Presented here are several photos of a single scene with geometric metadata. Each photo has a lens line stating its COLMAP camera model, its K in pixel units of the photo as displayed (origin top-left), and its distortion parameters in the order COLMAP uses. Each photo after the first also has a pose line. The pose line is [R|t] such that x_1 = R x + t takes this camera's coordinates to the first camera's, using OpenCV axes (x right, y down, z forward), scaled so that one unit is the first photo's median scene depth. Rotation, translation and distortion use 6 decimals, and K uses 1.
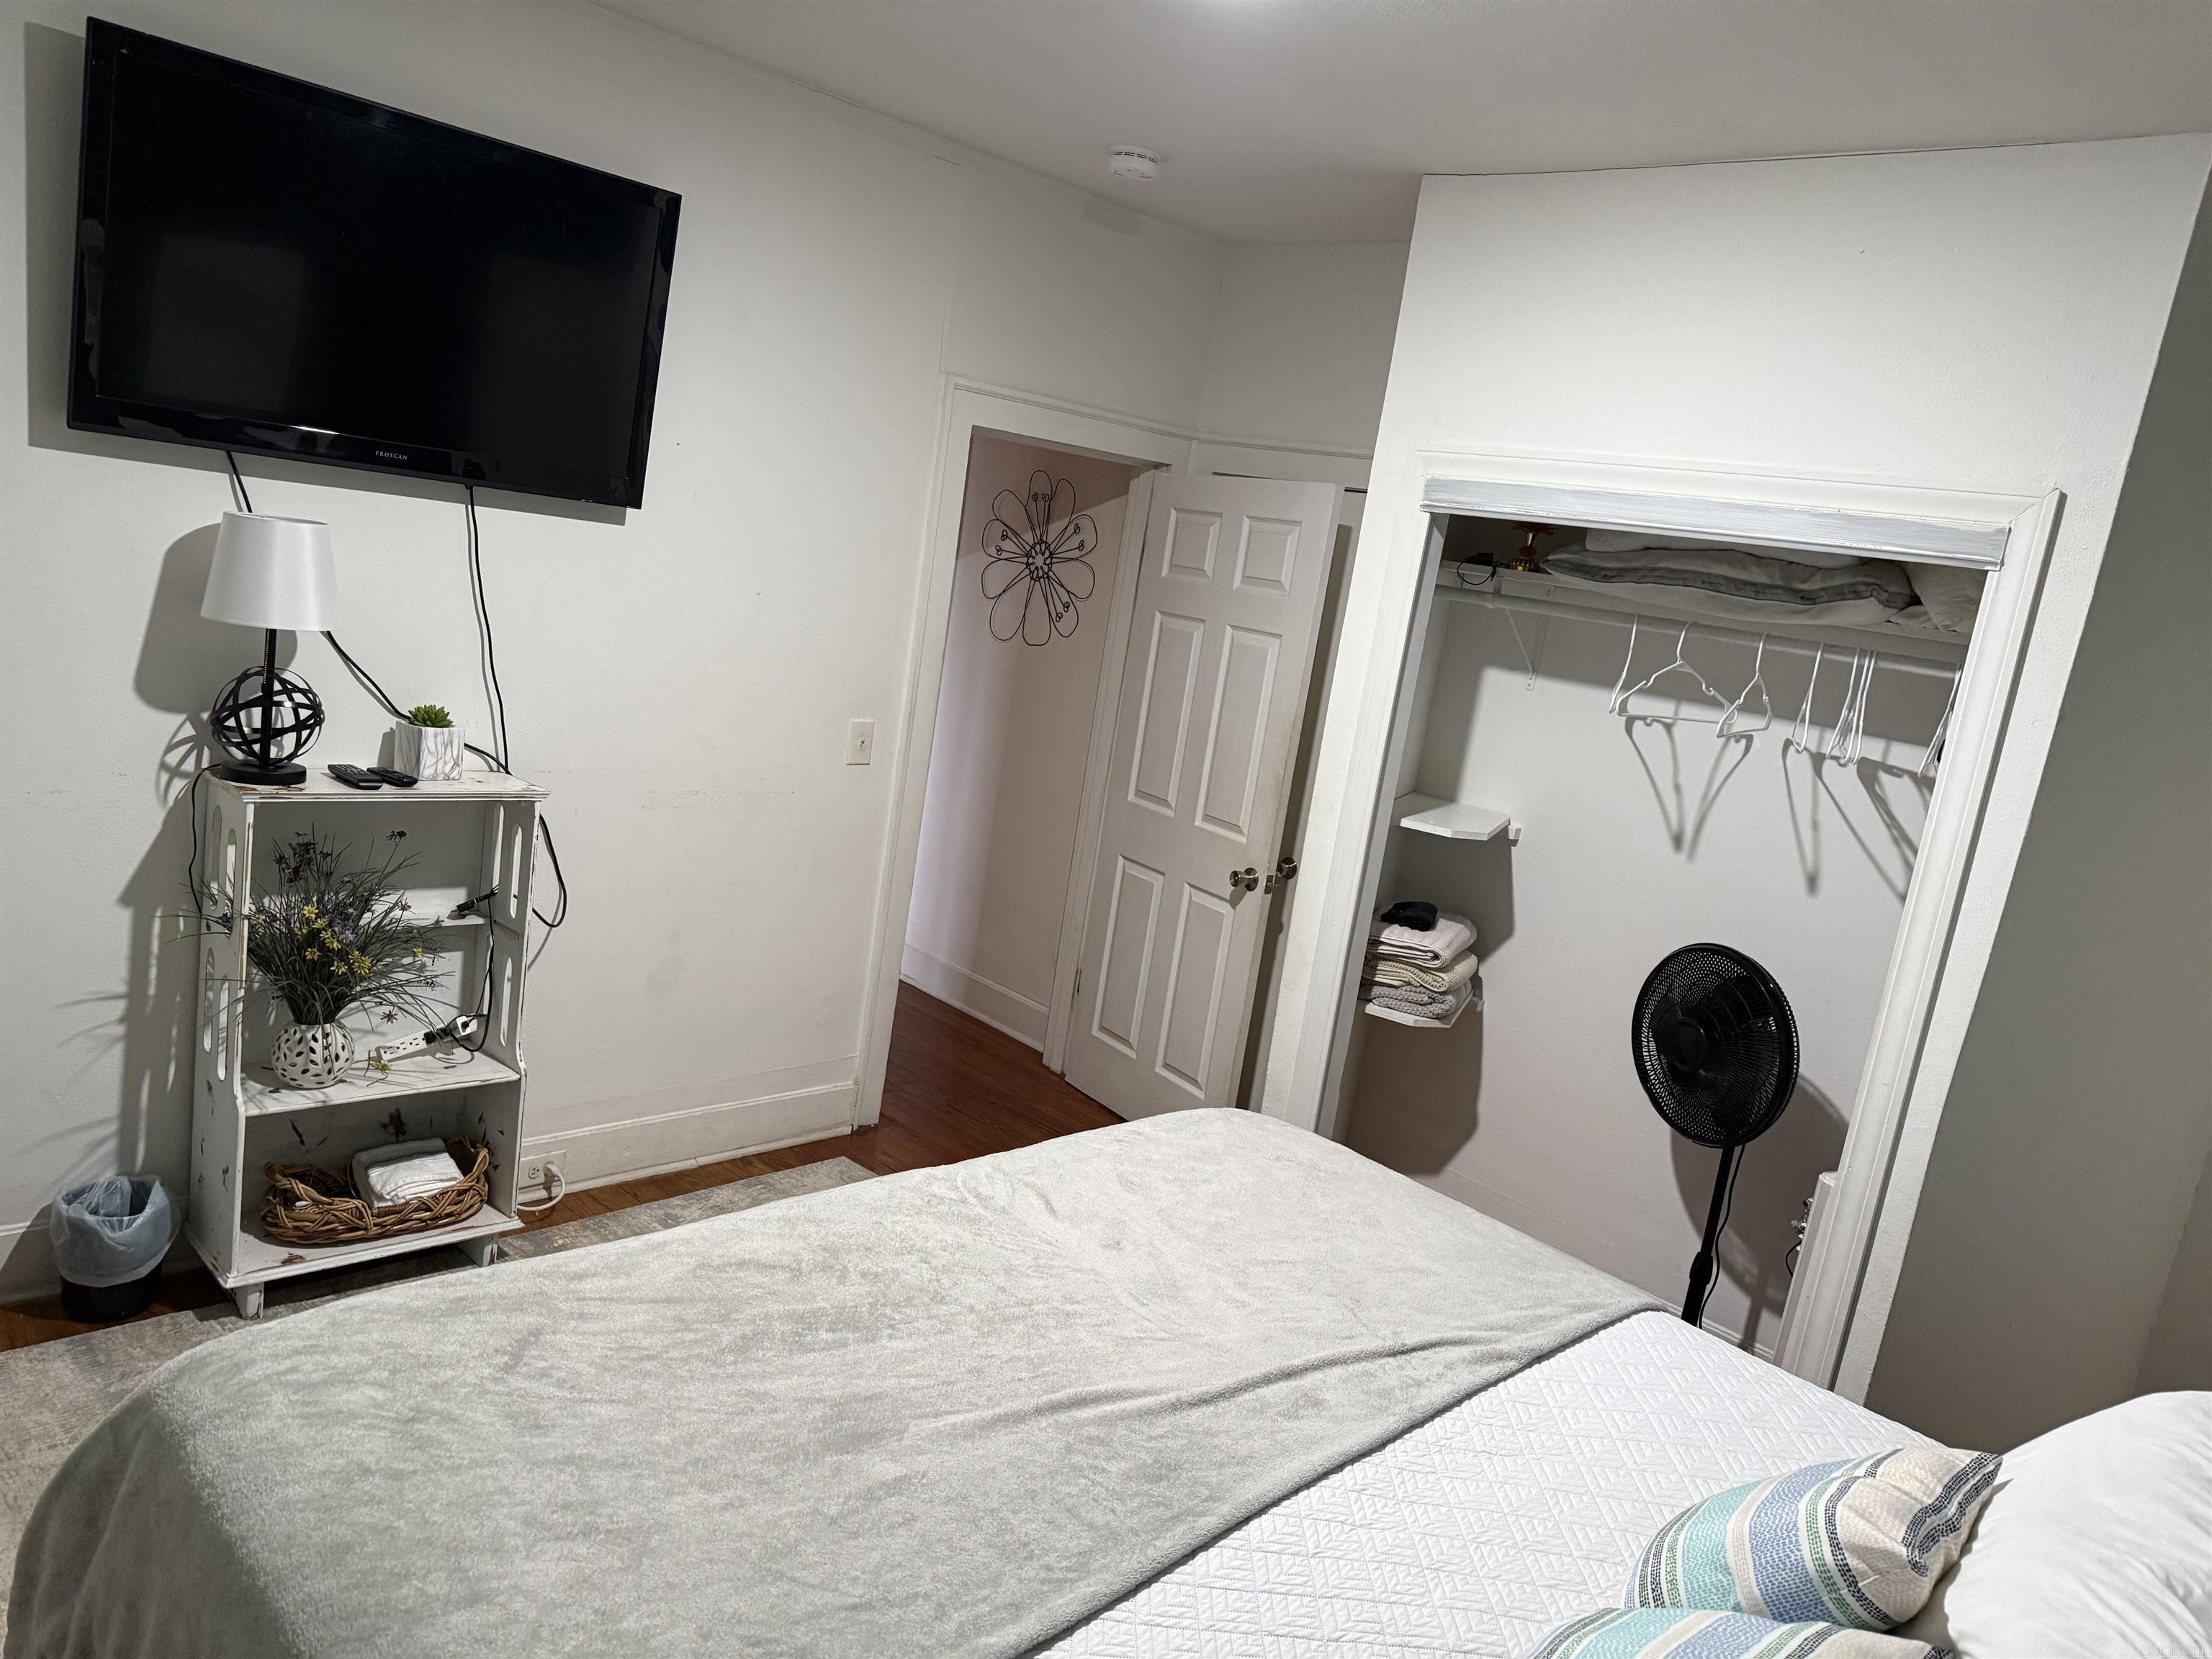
lens RADIAL K [[1555.9, 0, 1100.3], [0, 1555.9, 830.6], [0, 0, 1]] dist [0.002221, -0.002222]
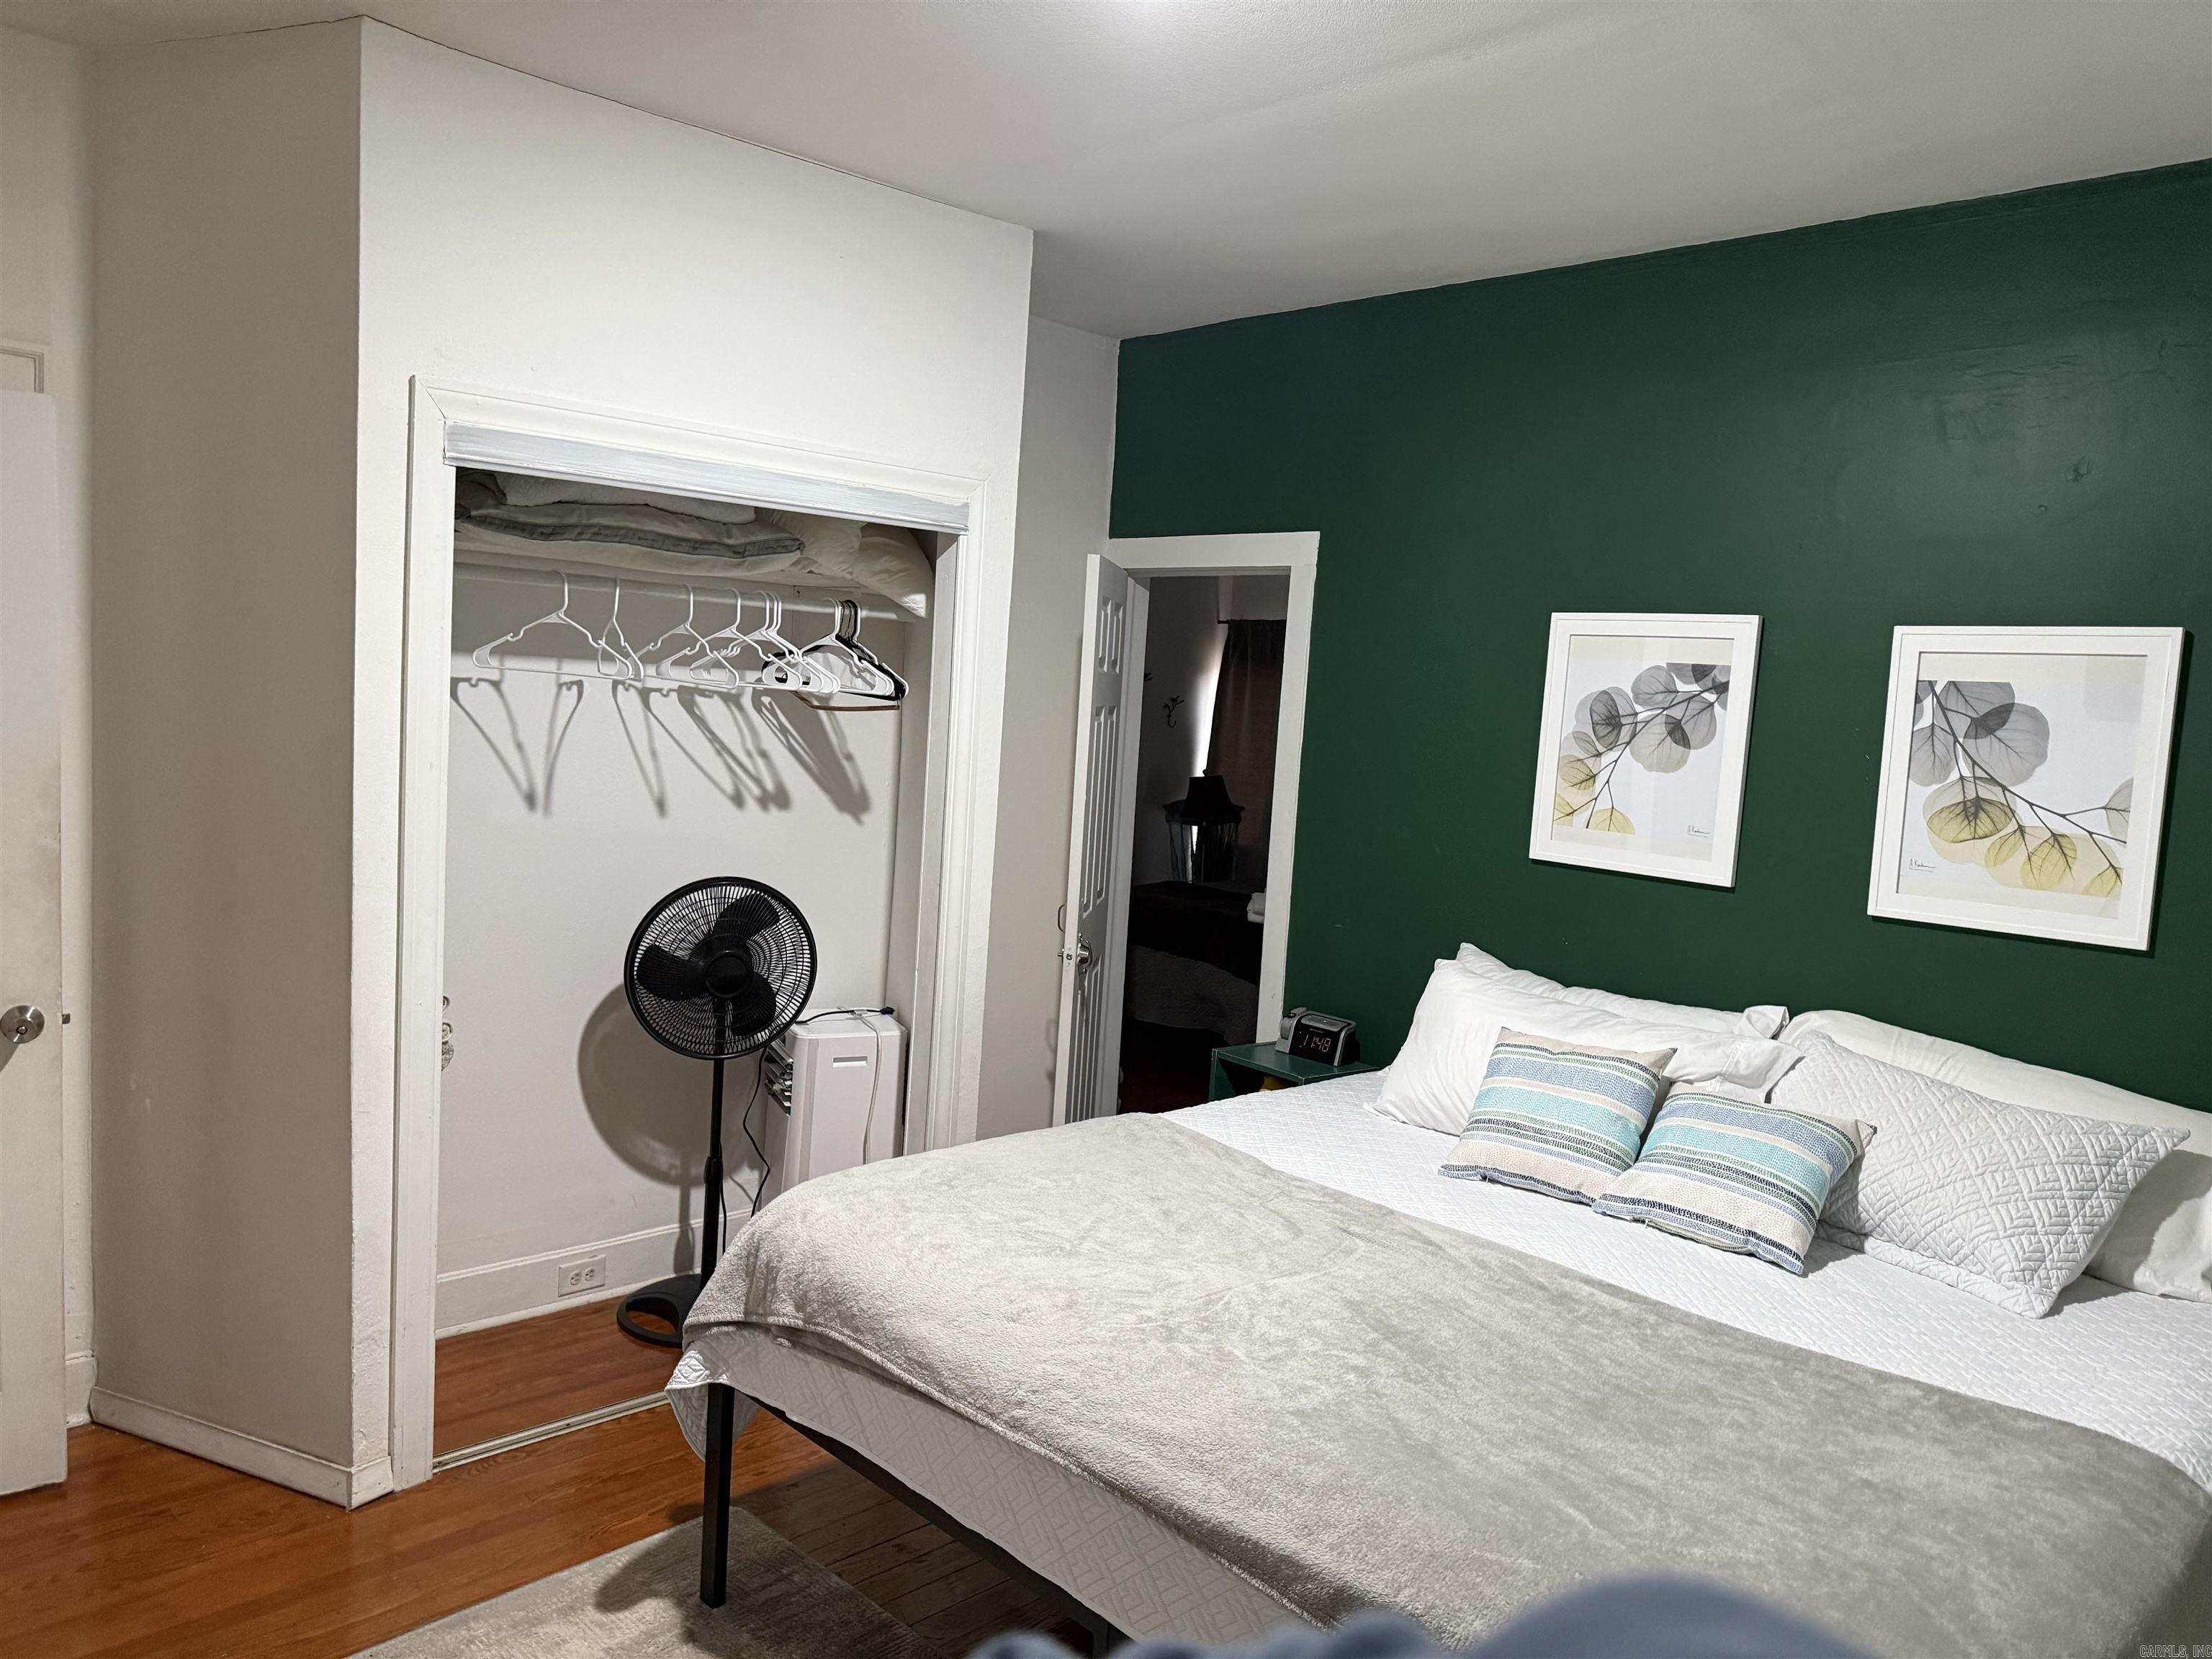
lens RADIAL K [[1555.9, 0, 1100.5], [0, 1555.9, 826.7], [0, 0, 1]] dist [0.002221, -0.002222]
pose [[0.021150, -0.242398, 0.969946, -0.615145], [0.120553, 0.963703, 0.238209, -0.180357], [-0.992482, 0.111892, 0.049604, 0.663016]]
